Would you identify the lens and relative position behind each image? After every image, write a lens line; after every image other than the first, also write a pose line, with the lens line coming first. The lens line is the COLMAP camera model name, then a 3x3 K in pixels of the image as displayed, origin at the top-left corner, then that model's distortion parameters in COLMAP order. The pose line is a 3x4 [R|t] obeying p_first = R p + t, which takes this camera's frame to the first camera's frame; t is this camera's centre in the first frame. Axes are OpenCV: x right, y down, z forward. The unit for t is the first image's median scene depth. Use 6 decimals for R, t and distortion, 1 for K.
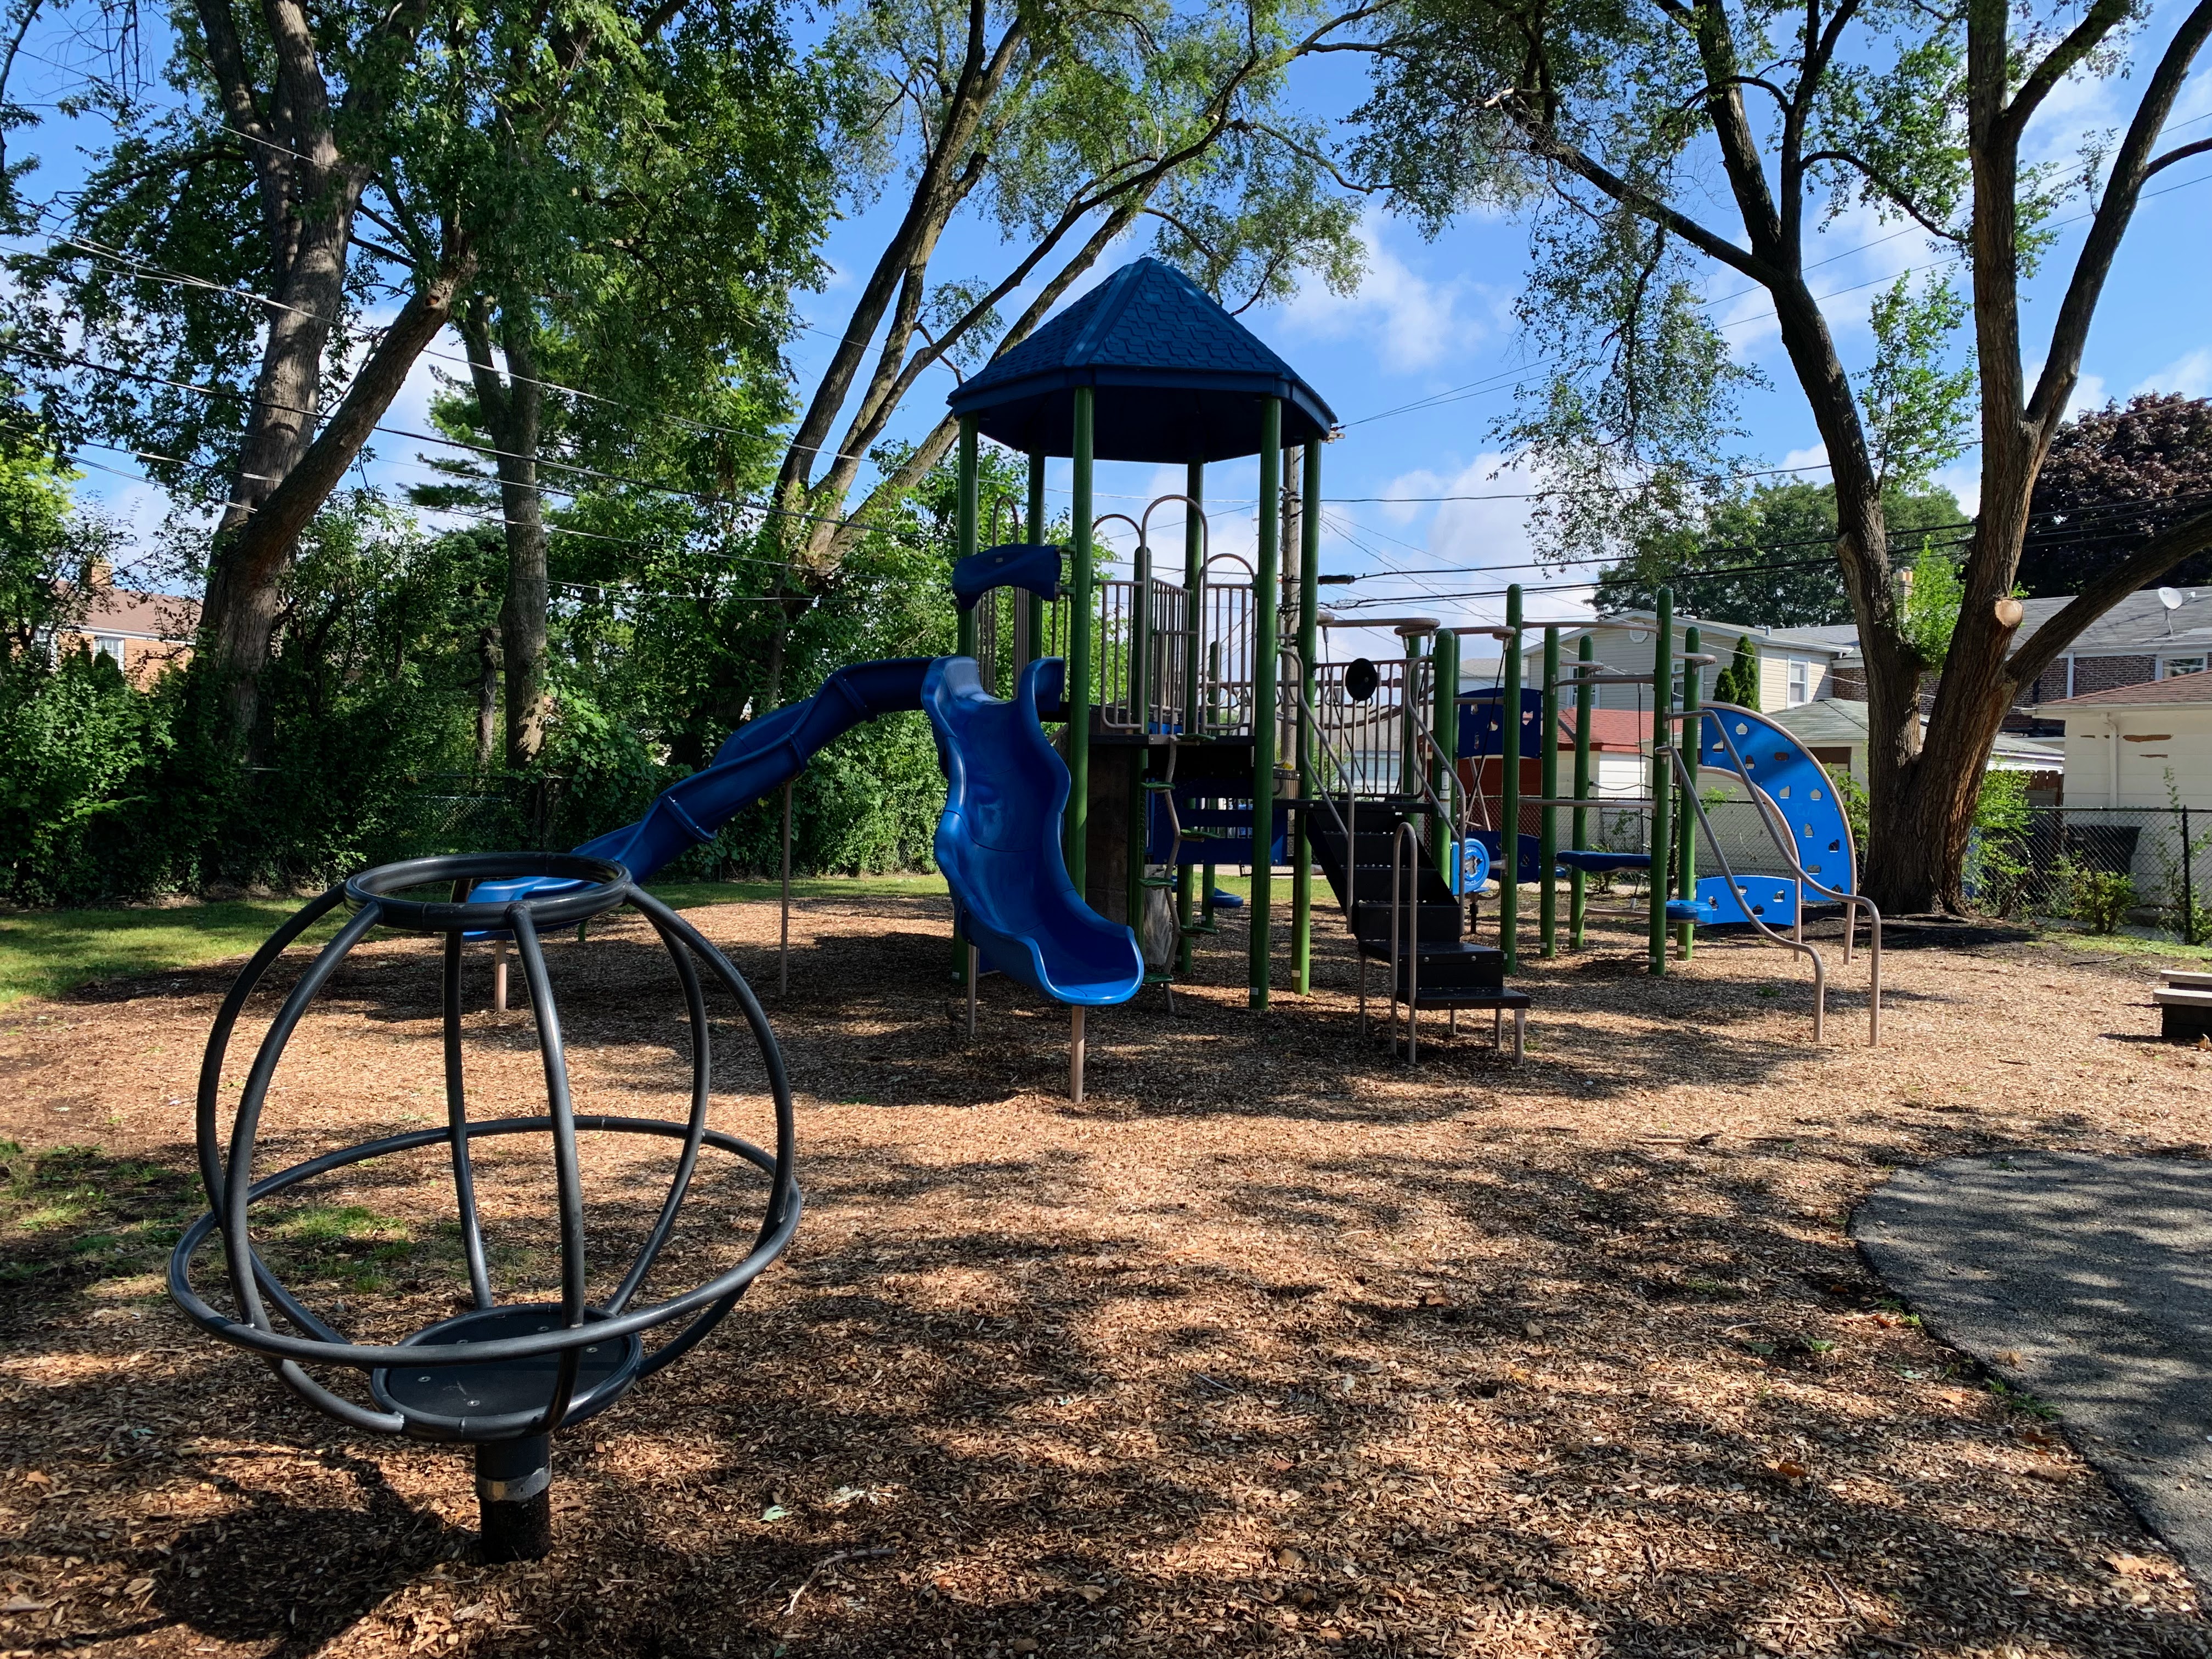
lens RADIAL K [[1711.1, 0, 1106.0], [0, 1711.1, 829.5], [0, 0, 1]] dist [-0.004291, 0.001523]
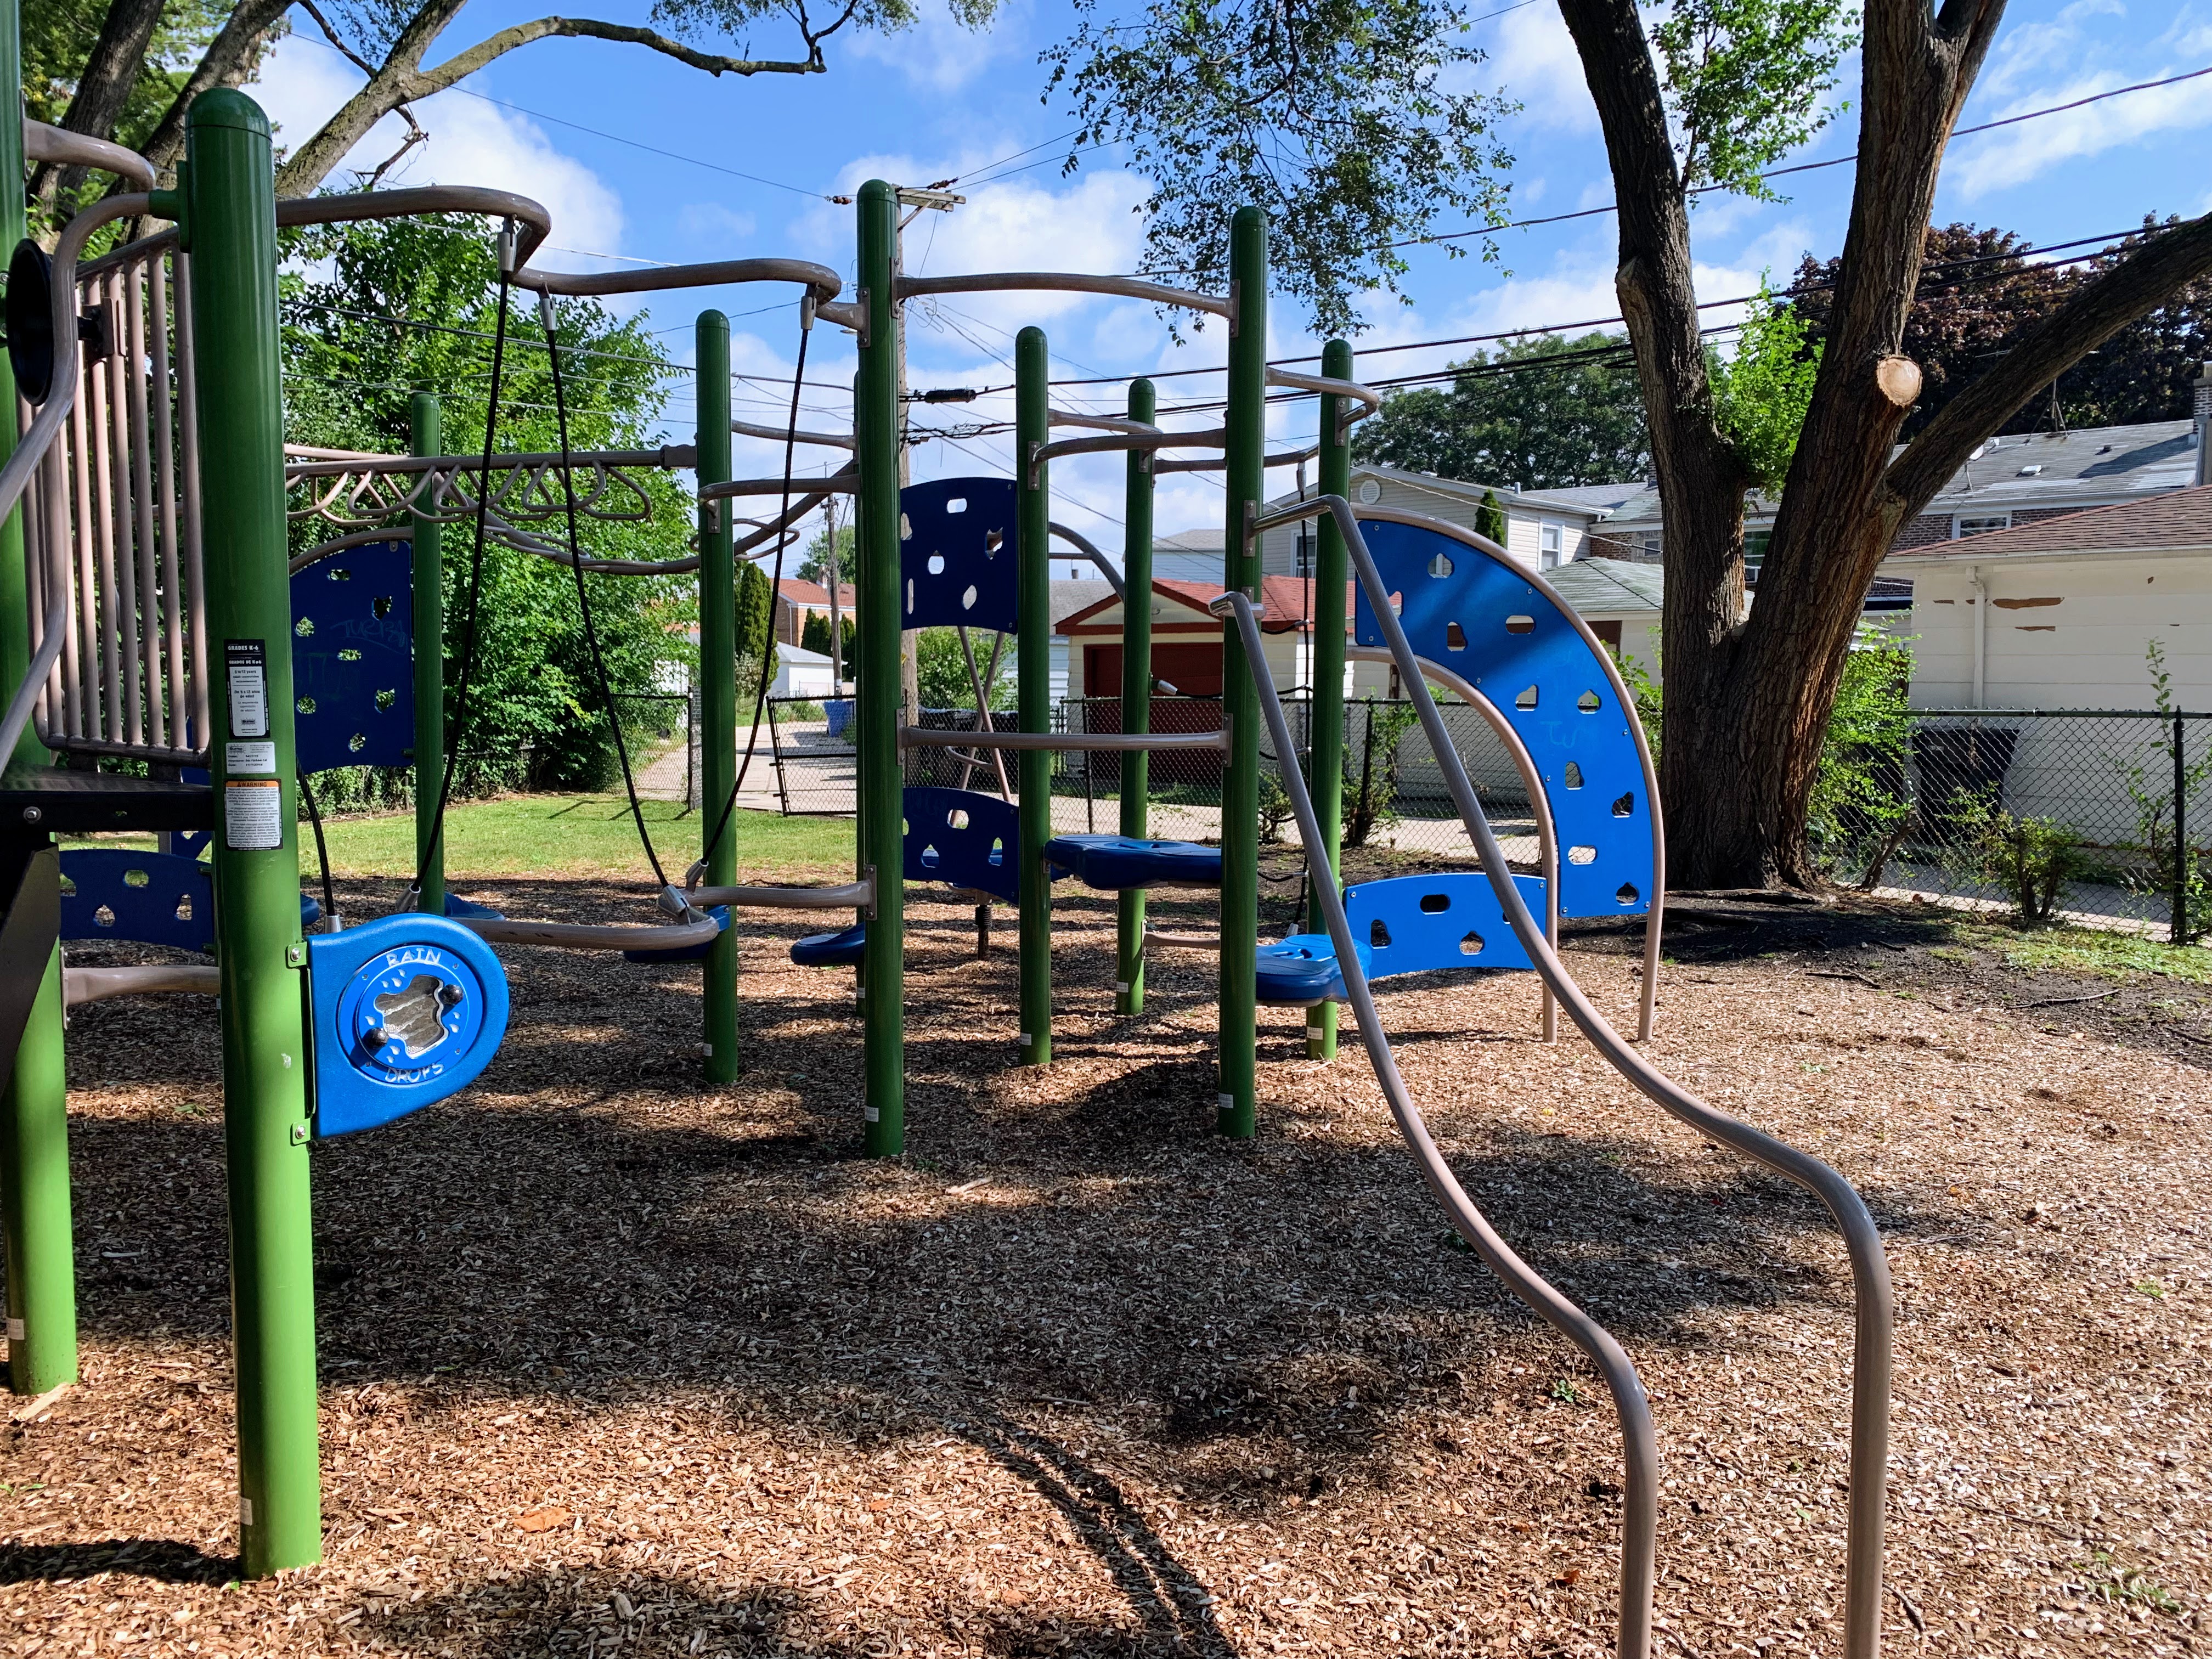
lens RADIAL K [[1647.7, 0, 1146.2], [0, 1647.7, 830.9], [0, 0, 1]] dist [0.098153, -0.119564]
pose [[0.989132, -0.022349, 0.145324, 0.176626], [0.012376, 0.997528, 0.069173, -0.014468], [-0.146511, -0.066622, 0.986963, 0.438278]]
